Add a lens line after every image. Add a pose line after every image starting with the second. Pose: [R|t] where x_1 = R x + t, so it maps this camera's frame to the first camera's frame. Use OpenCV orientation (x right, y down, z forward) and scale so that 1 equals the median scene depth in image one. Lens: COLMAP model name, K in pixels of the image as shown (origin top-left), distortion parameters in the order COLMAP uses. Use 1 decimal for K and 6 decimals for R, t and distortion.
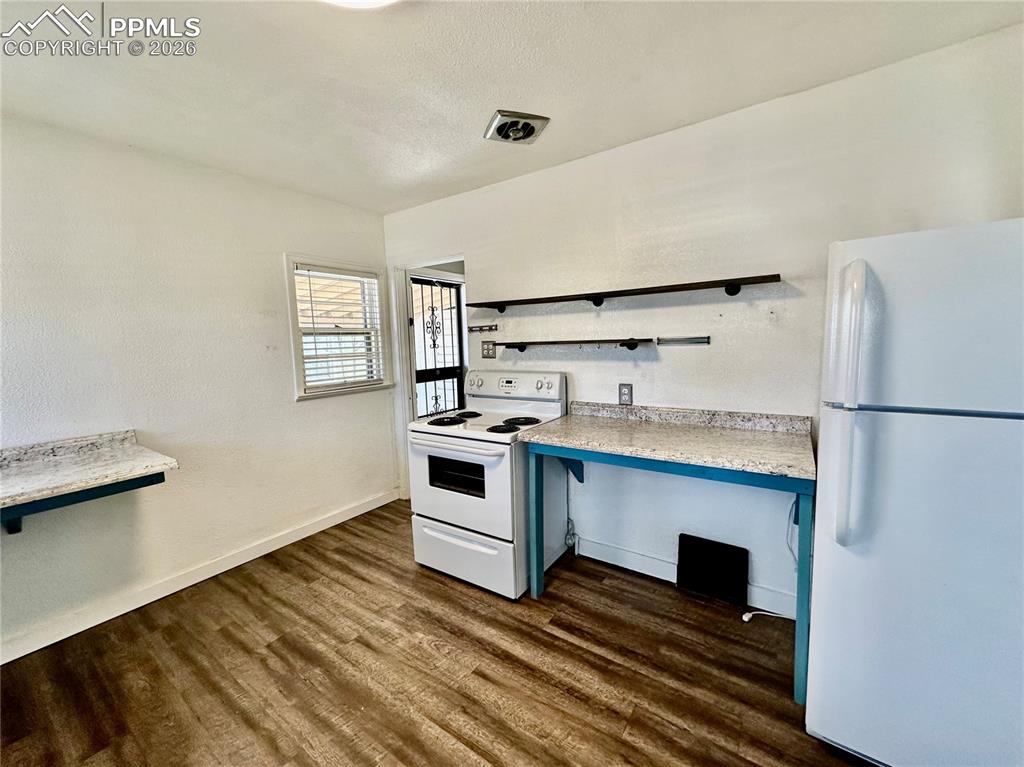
lens RADIAL K [[407.6, 0, 512.0], [0, 407.6, 383.5], [0, 0, 1]] dist [0.001065, 0.000113]
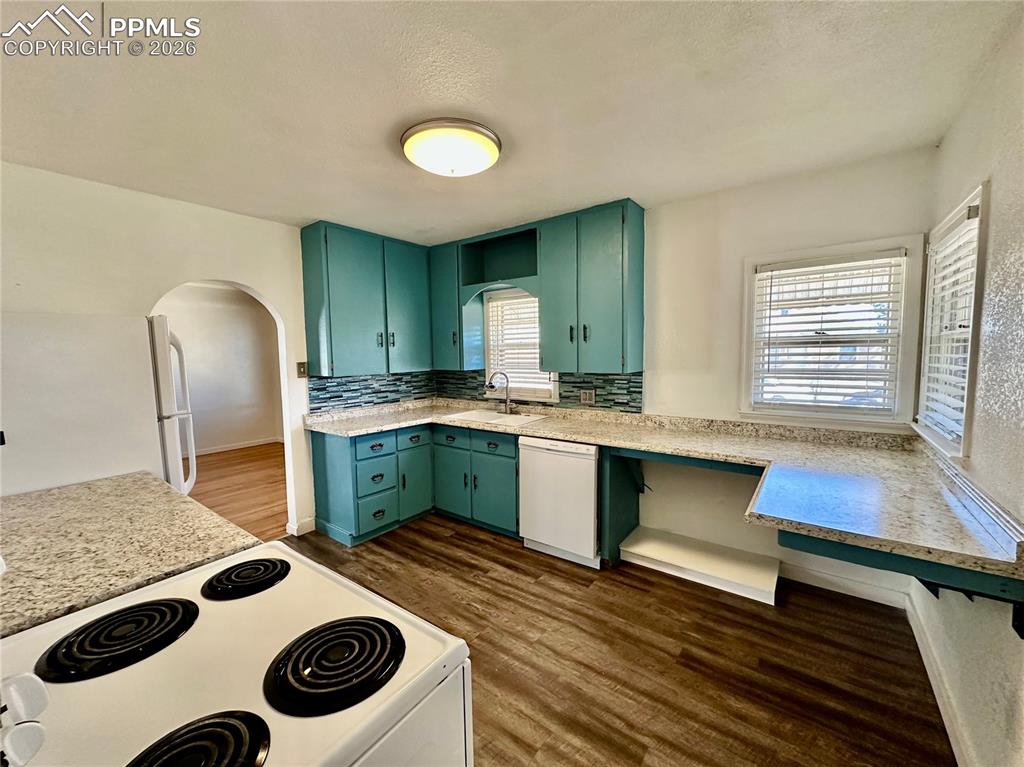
lens RADIAL K [[407.6, 0, 512.0], [0, 407.6, 383.5], [0, 0, 1]] dist [0.001065, 0.000113]
pose [[-0.998357, 0.042176, 0.038776, -0.385688], [0.048528, 0.982283, 0.181011, -0.186733], [-0.030455, 0.182595, -0.982716, 1.576314]]
